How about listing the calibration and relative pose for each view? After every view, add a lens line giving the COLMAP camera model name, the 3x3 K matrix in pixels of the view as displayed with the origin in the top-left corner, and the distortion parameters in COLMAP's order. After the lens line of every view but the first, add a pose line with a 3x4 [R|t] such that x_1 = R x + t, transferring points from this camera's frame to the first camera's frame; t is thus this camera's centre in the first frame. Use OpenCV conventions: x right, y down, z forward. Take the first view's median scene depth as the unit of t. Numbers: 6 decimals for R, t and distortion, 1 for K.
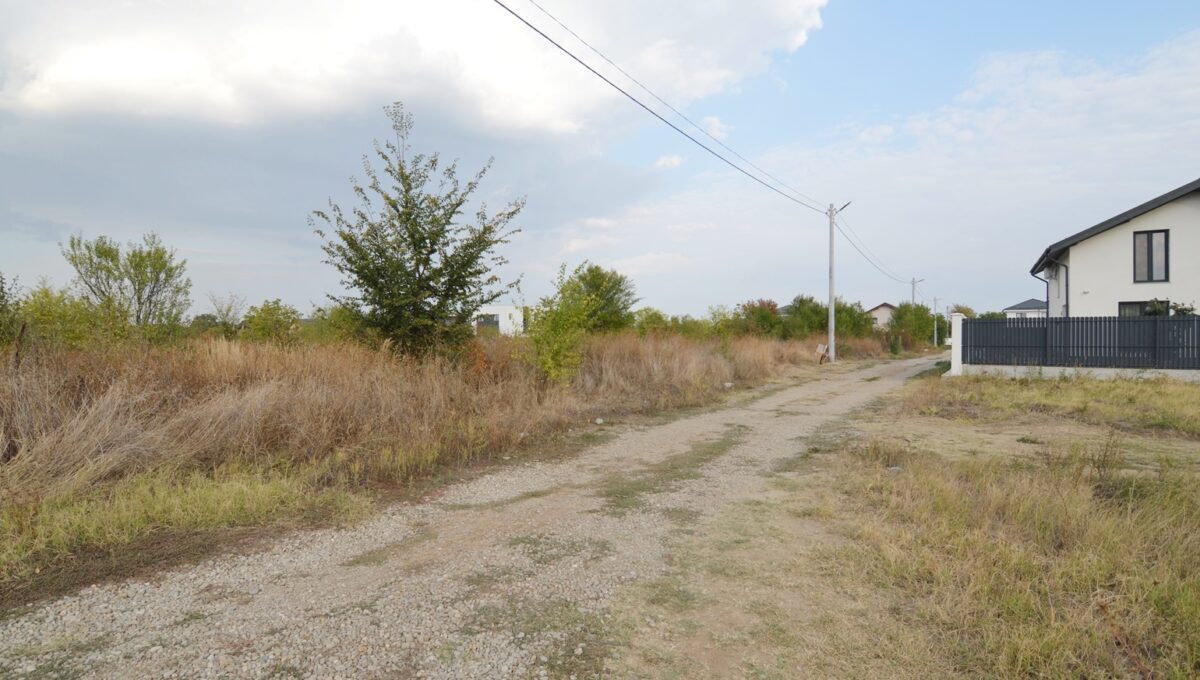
lens RADIAL K [[585.6, 0, 592.8], [0, 585.6, 338.6], [0, 0, 1]] dist [-0.010042, -0.009141]
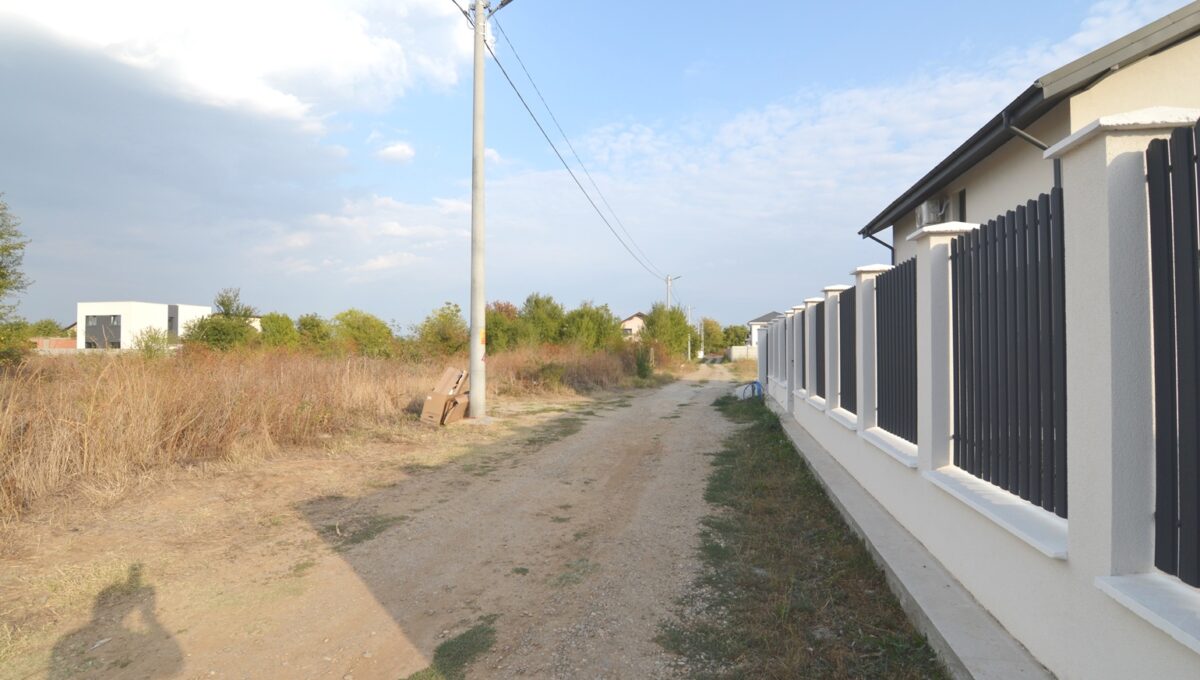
lens RADIAL K [[585.6, 0, 592.8], [0, 585.6, 338.6], [0, 0, 1]] dist [-0.010042, -0.009141]
pose [[0.929342, 0.007315, 0.369148, 0.162970], [0.000617, 0.999772, -0.021364, -0.000558], [-0.369220, 0.020082, 0.929125, 0.302743]]
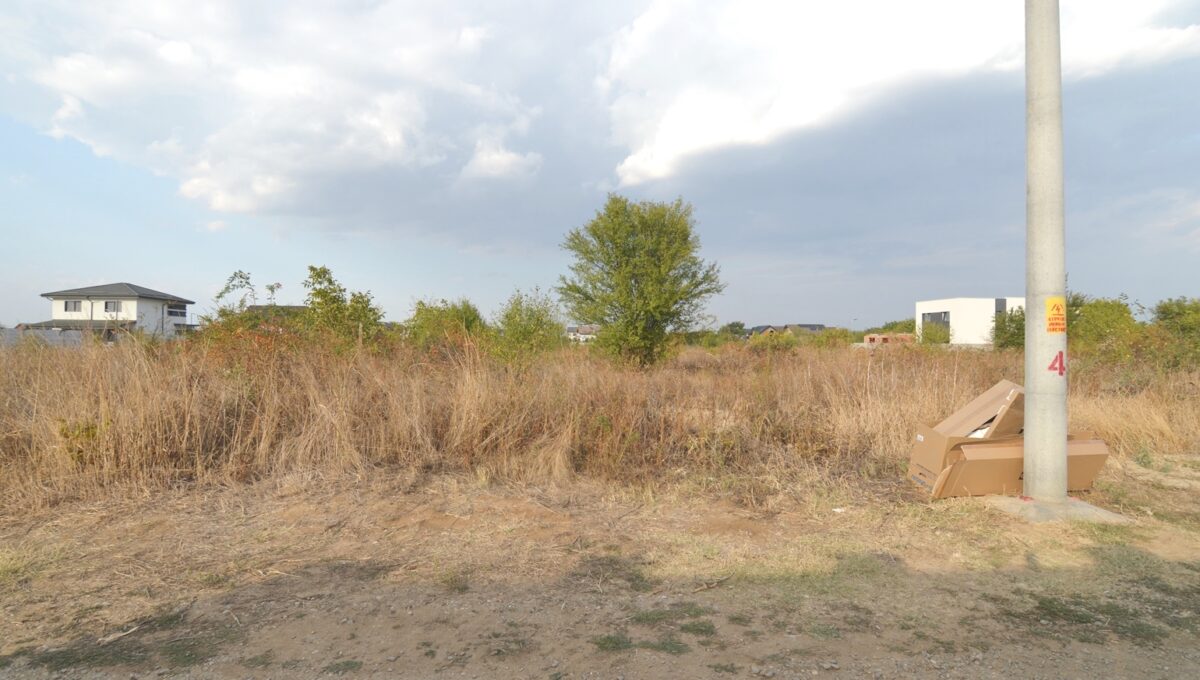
lens RADIAL K [[585.6, 0, 592.8], [0, 585.6, 338.6], [0, 0, 1]] dist [-0.010042, -0.009141]
pose [[0.606392, 0.001961, -0.795164, 0.467605], [-0.011511, 0.999914, -0.006313, 0.000449], [0.795083, 0.012981, 0.606362, 0.793178]]
